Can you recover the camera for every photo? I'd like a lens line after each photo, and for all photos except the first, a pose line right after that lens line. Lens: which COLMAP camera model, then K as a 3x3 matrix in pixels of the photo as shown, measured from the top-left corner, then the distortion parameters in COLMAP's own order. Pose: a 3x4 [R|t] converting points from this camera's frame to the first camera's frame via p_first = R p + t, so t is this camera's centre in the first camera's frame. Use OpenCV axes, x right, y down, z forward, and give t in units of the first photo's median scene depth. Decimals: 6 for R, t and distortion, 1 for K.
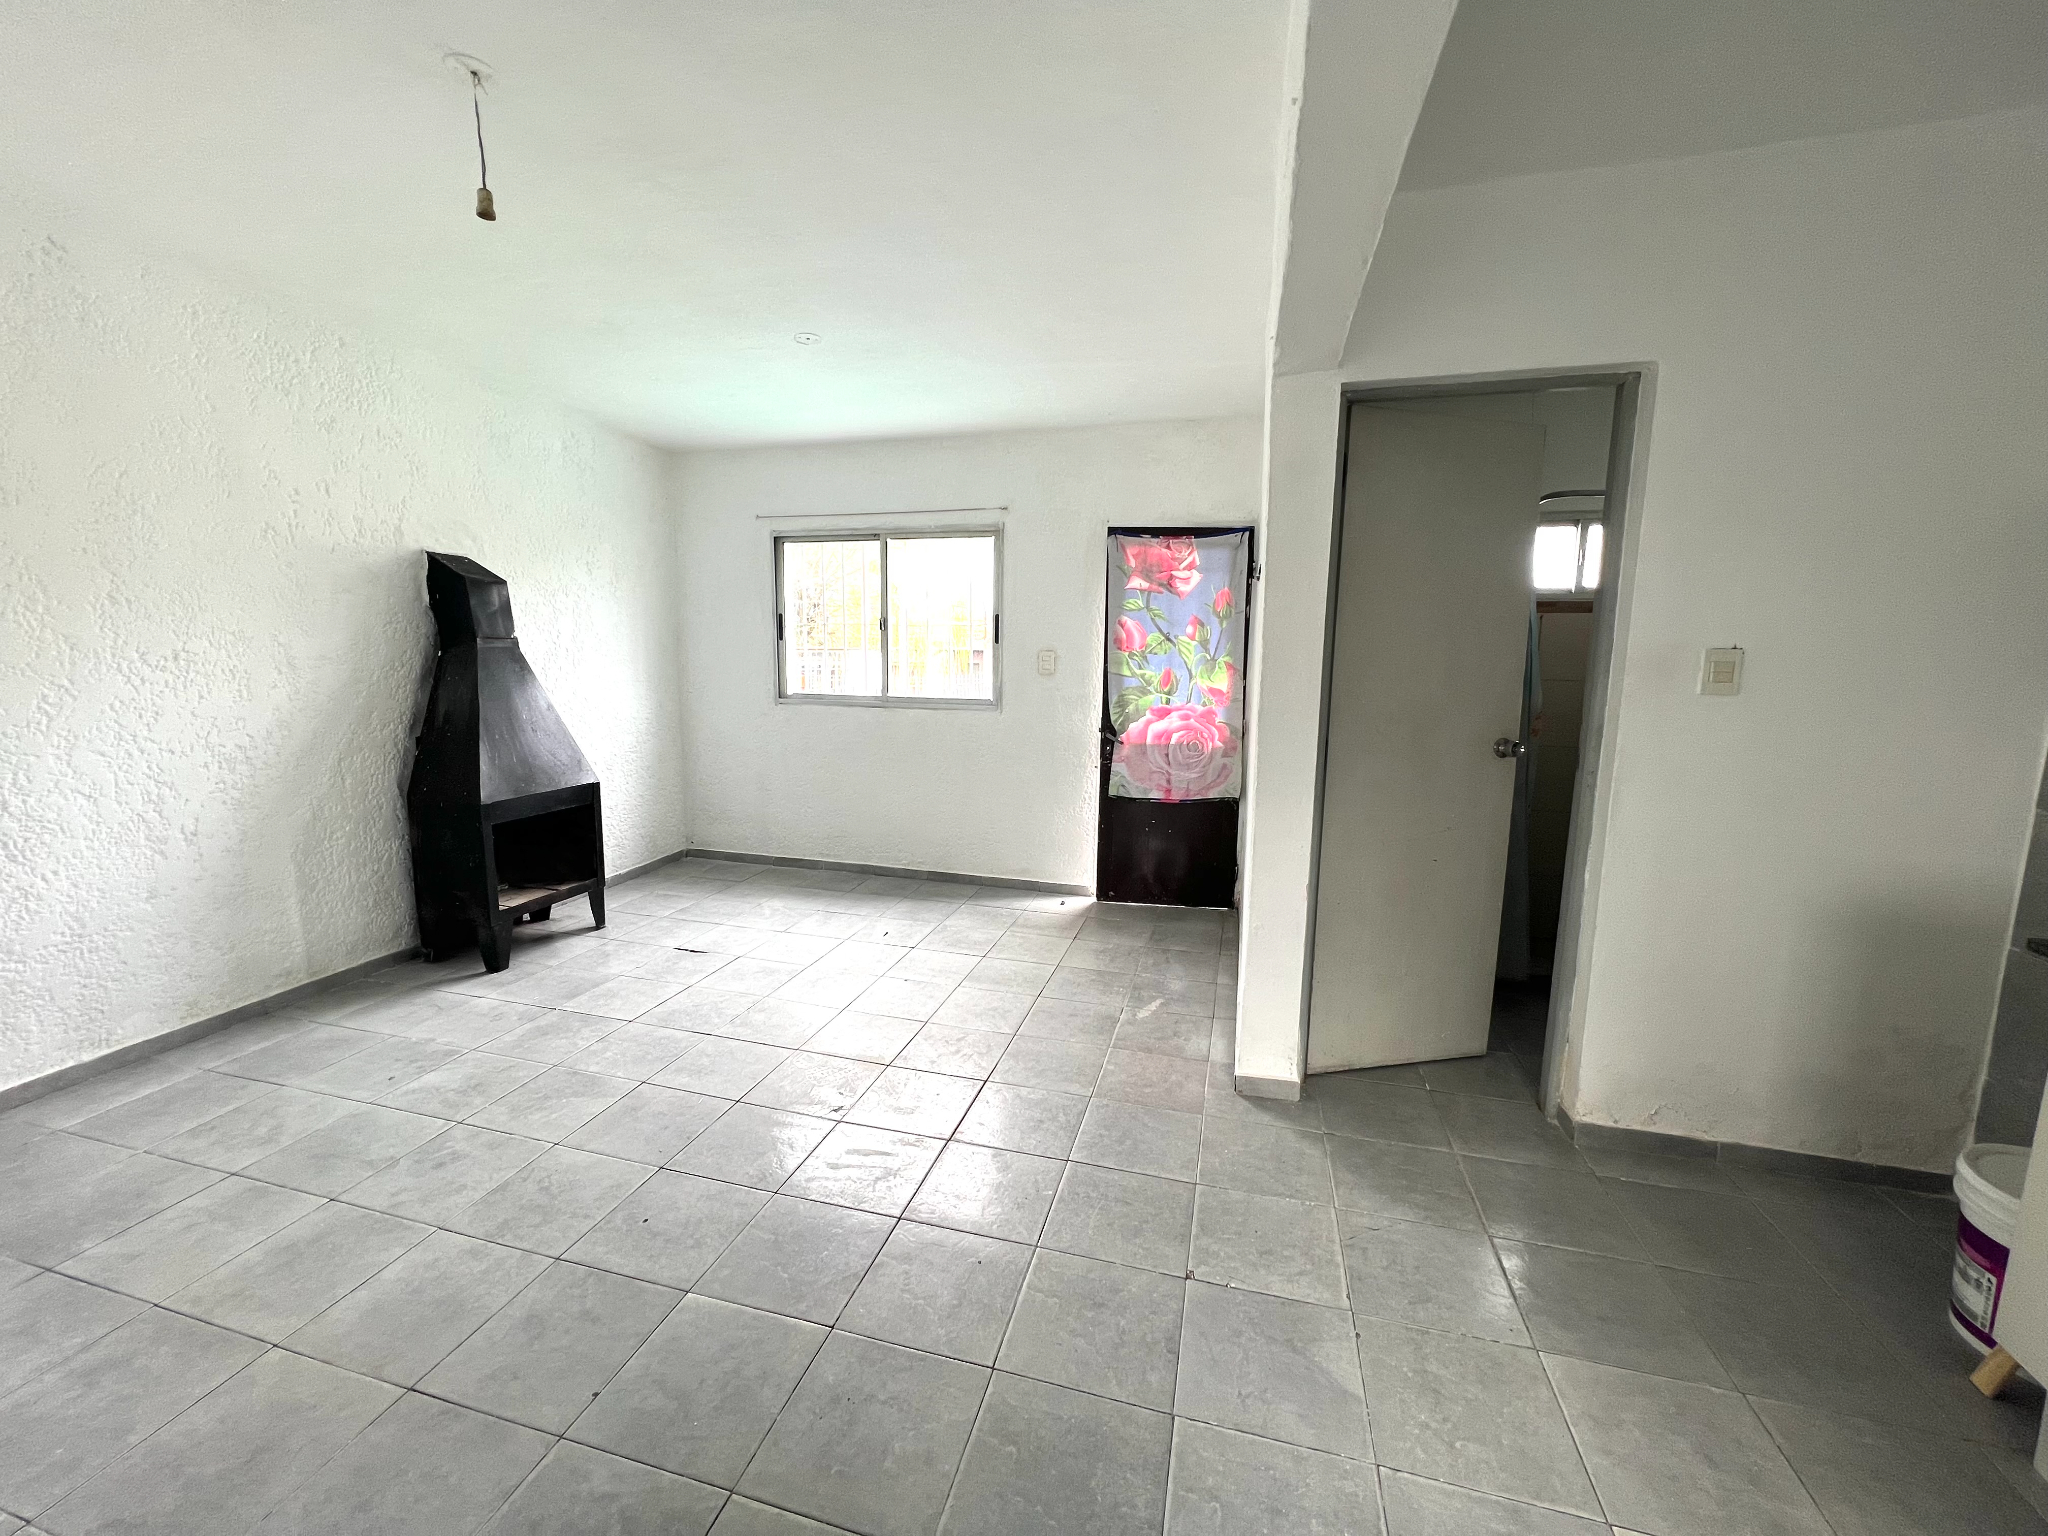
lens RADIAL K [[821.2, 0, 1018.2], [0, 821.2, 762.7], [0, 0, 1]] dist [-0.000960, 0.000159]
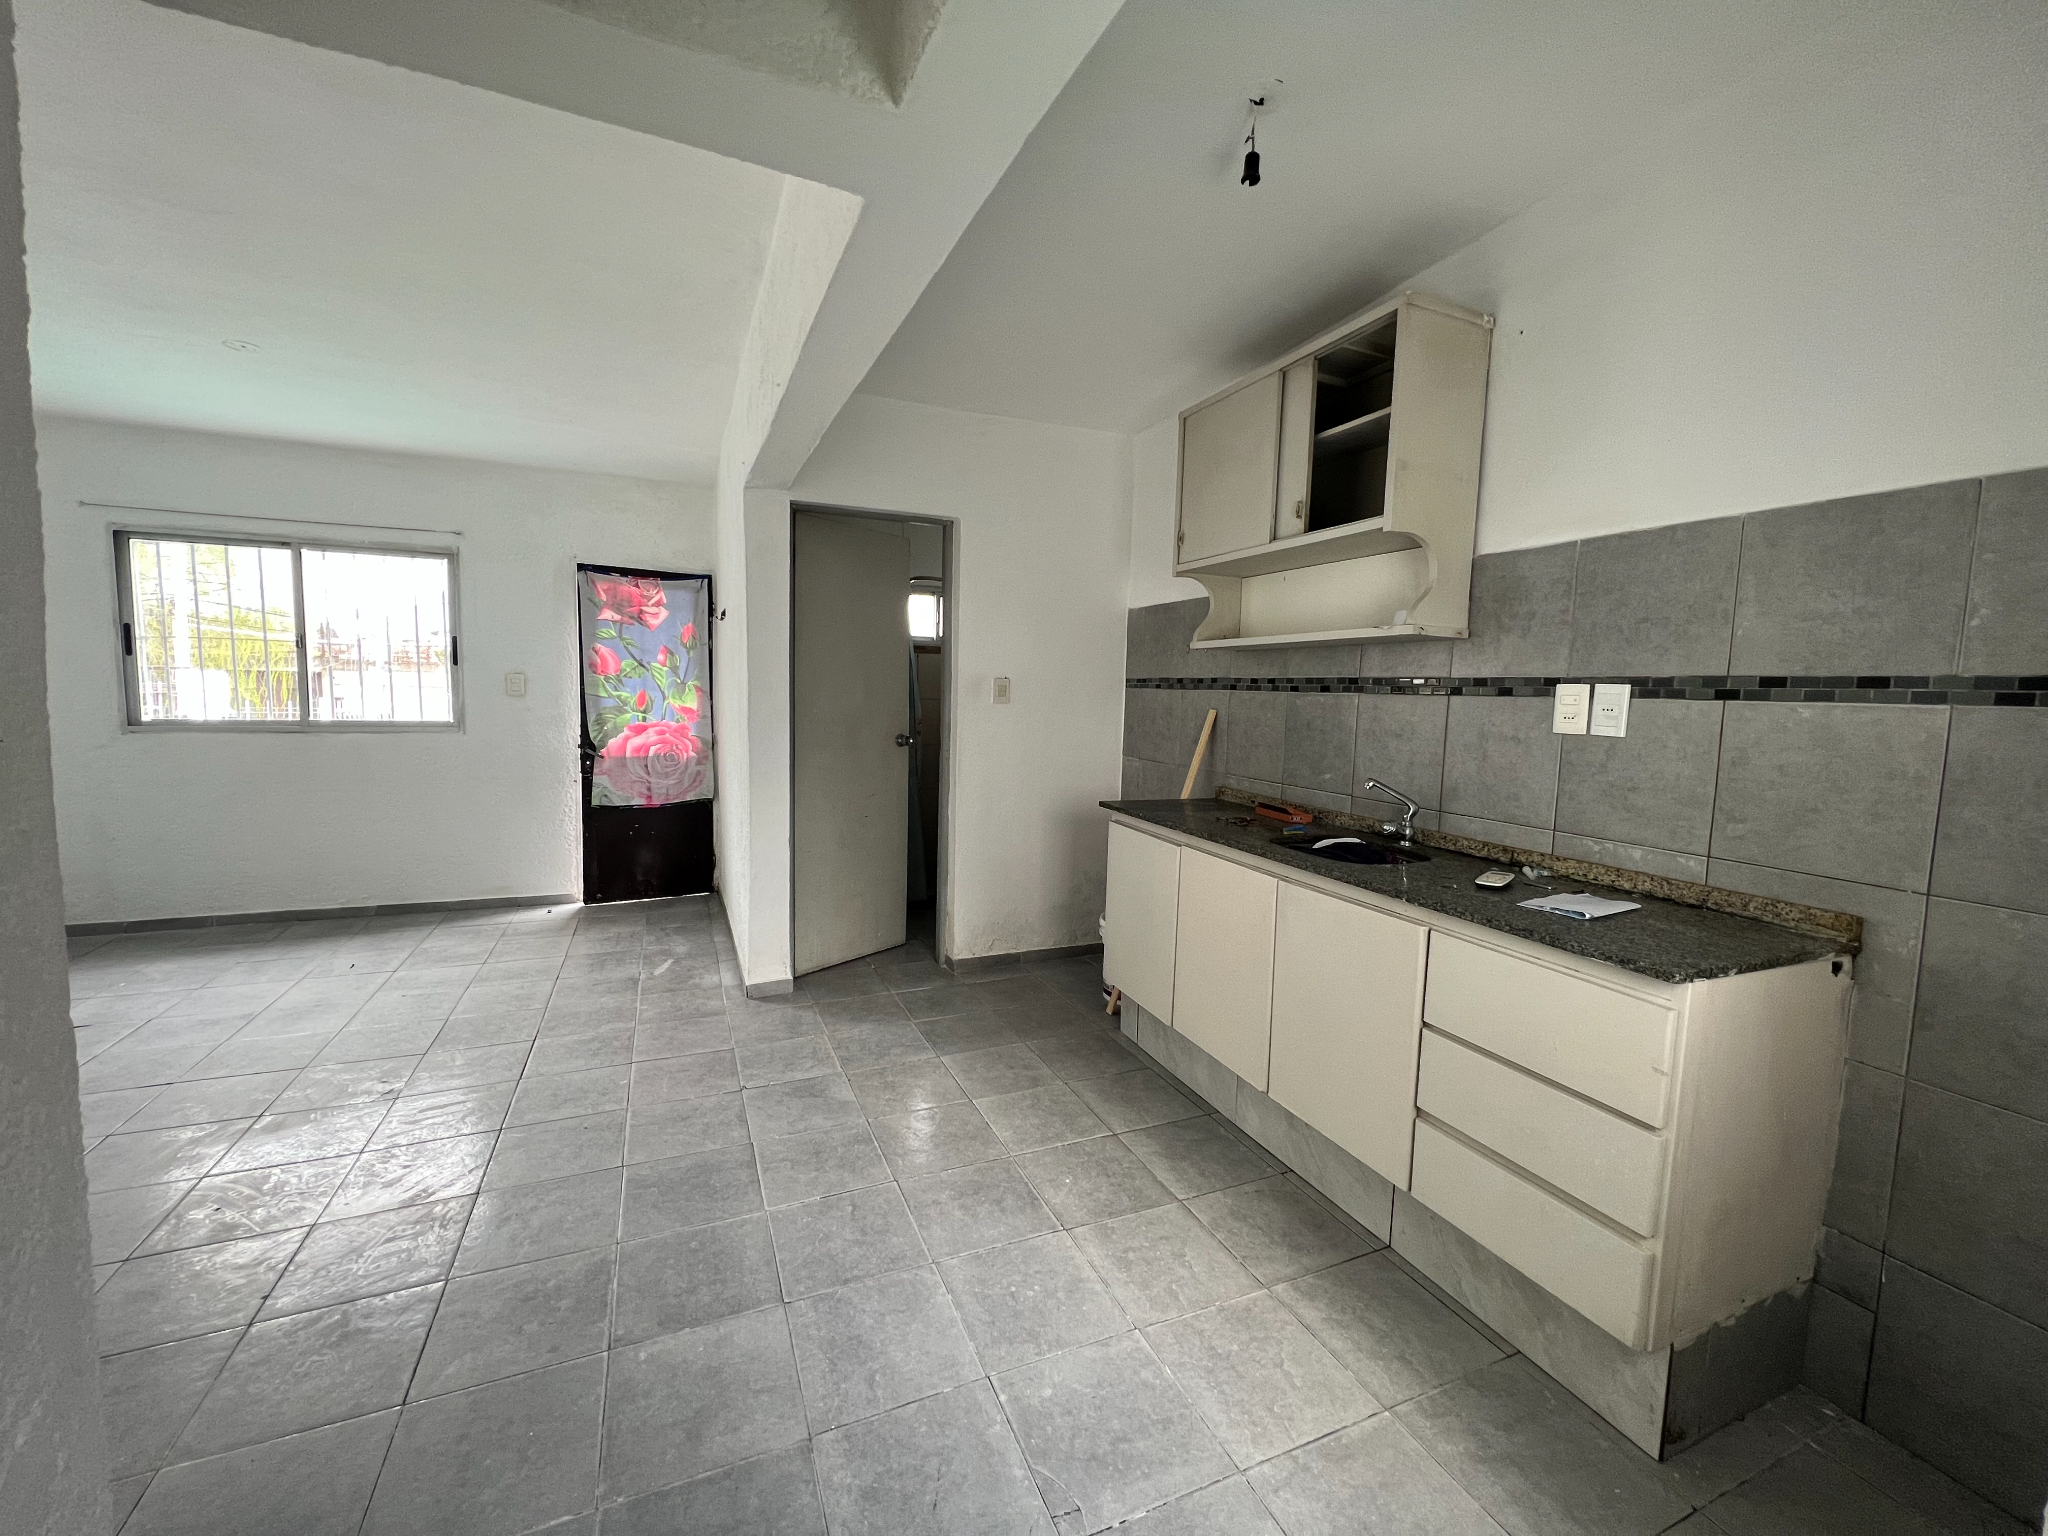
lens RADIAL K [[821.2, 0, 1022.8], [0, 821.2, 761.0], [0, 0, 1]] dist [-0.000960, 0.000159]
pose [[0.777155, -0.050465, 0.627283, -0.145418], [0.071819, 0.997379, -0.008739, 0.035741], [-0.625198, 0.051842, 0.778742, -0.248698]]
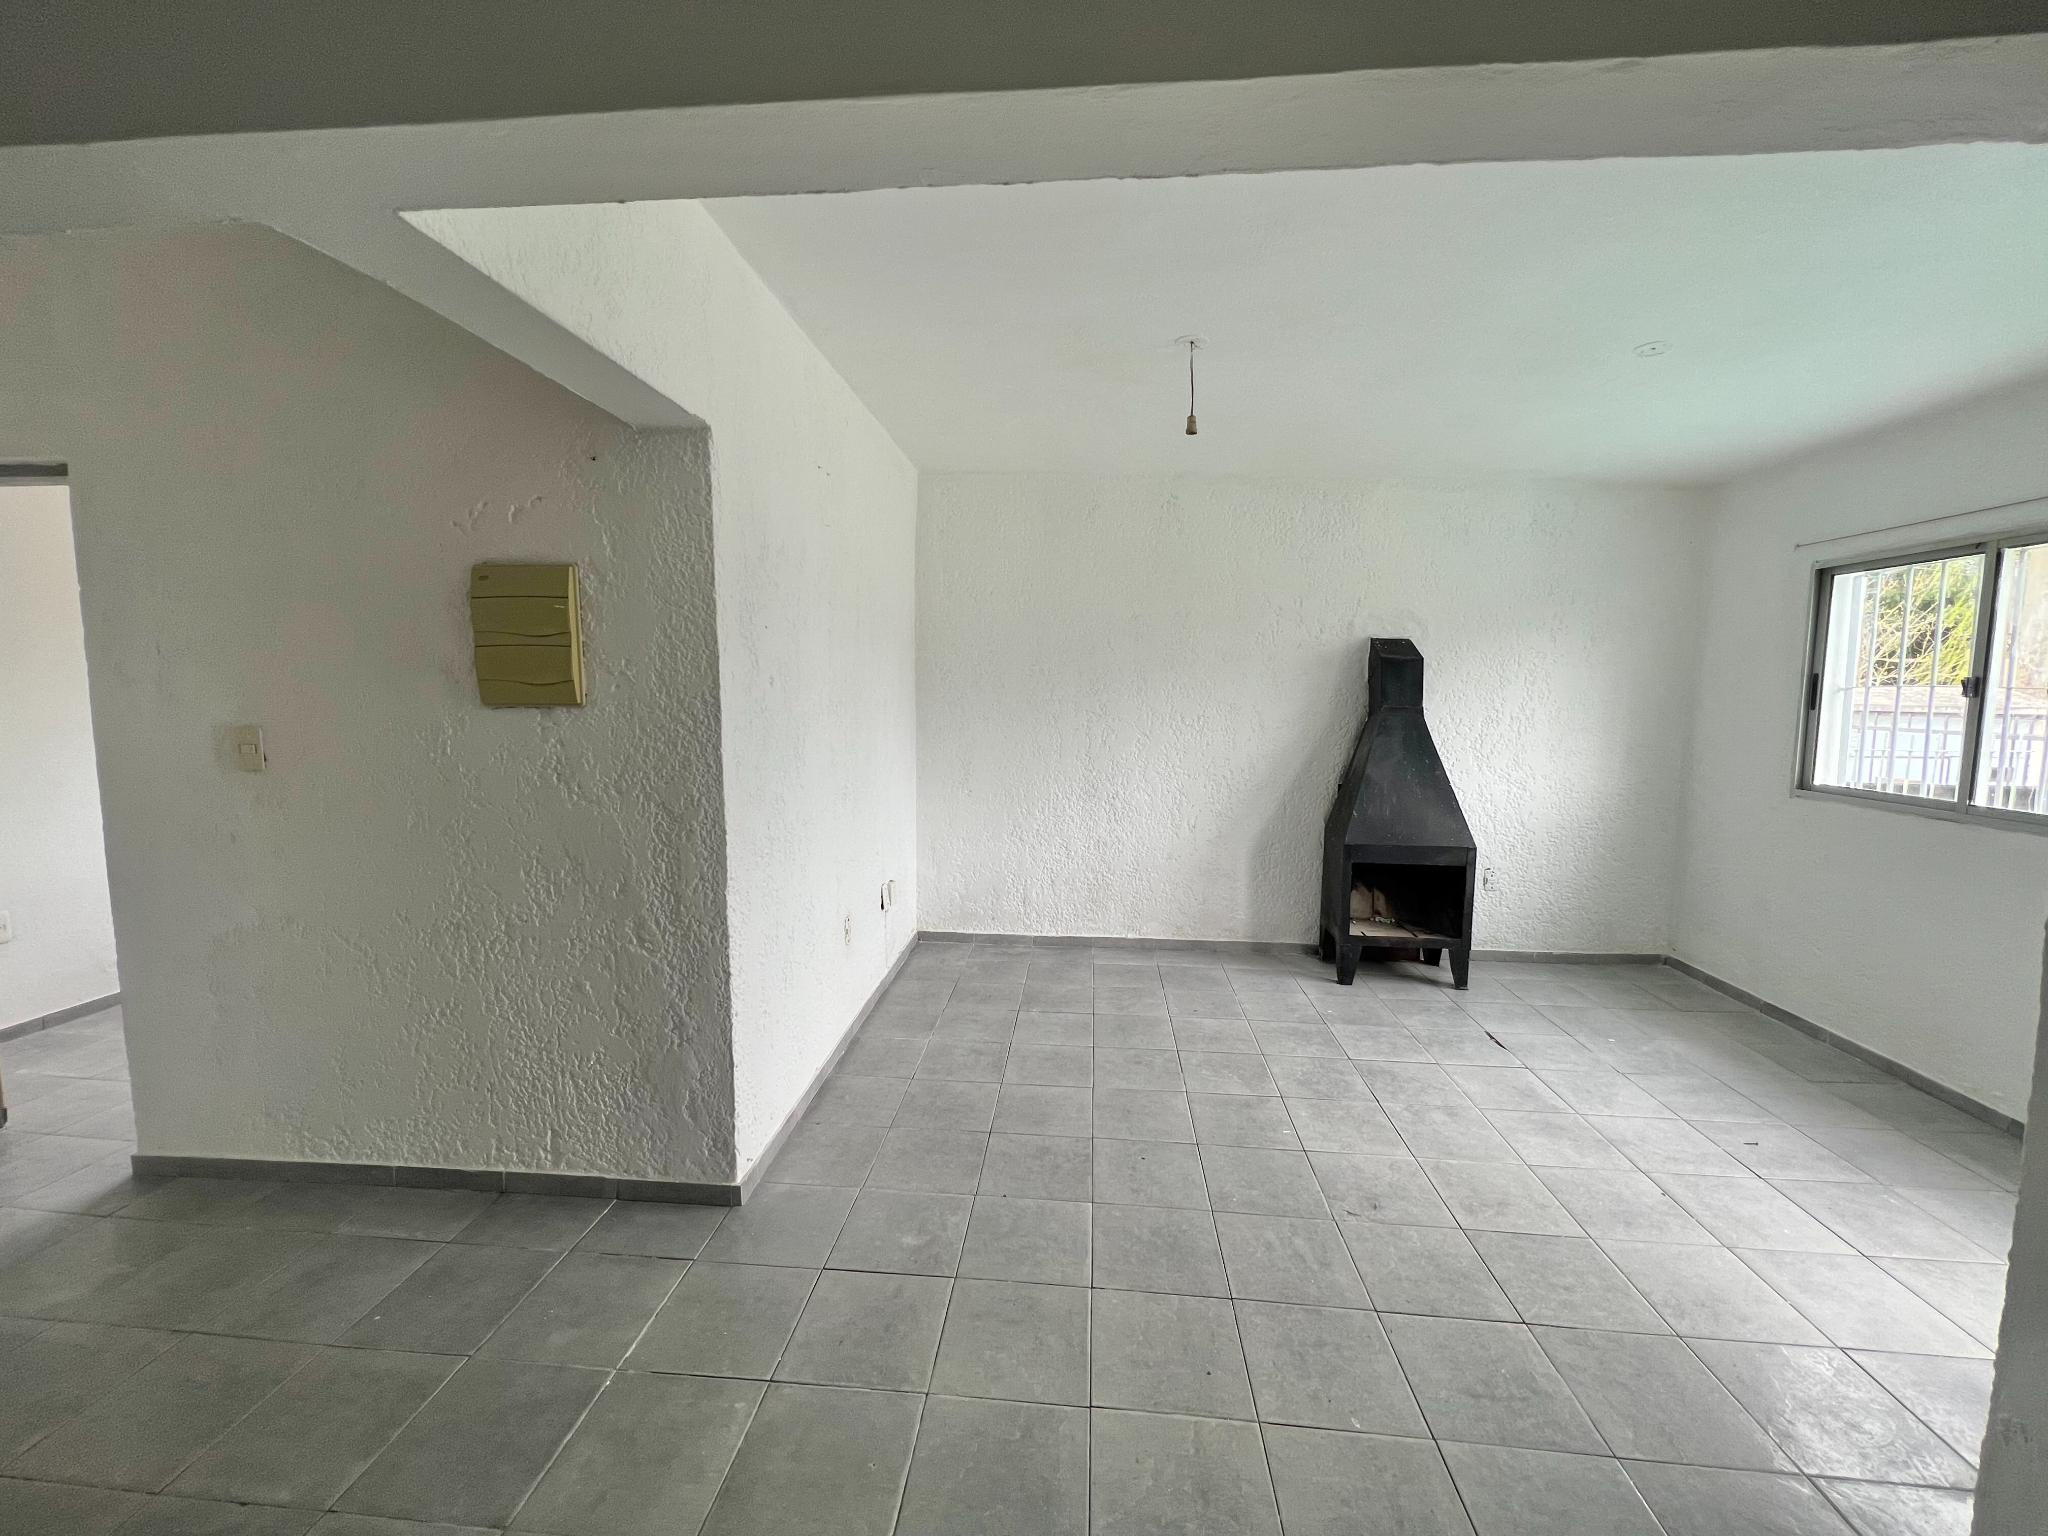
lens RADIAL K [[821.2, 0, 1021.6], [0, 821.2, 761.8], [0, 0, 1]] dist [-0.000960, 0.000159]
pose [[0.177925, 0.078476, -0.980910, 0.384255], [-0.138912, 0.988836, 0.053914, -0.058996], [0.974190, 0.126667, 0.186840, 0.245918]]
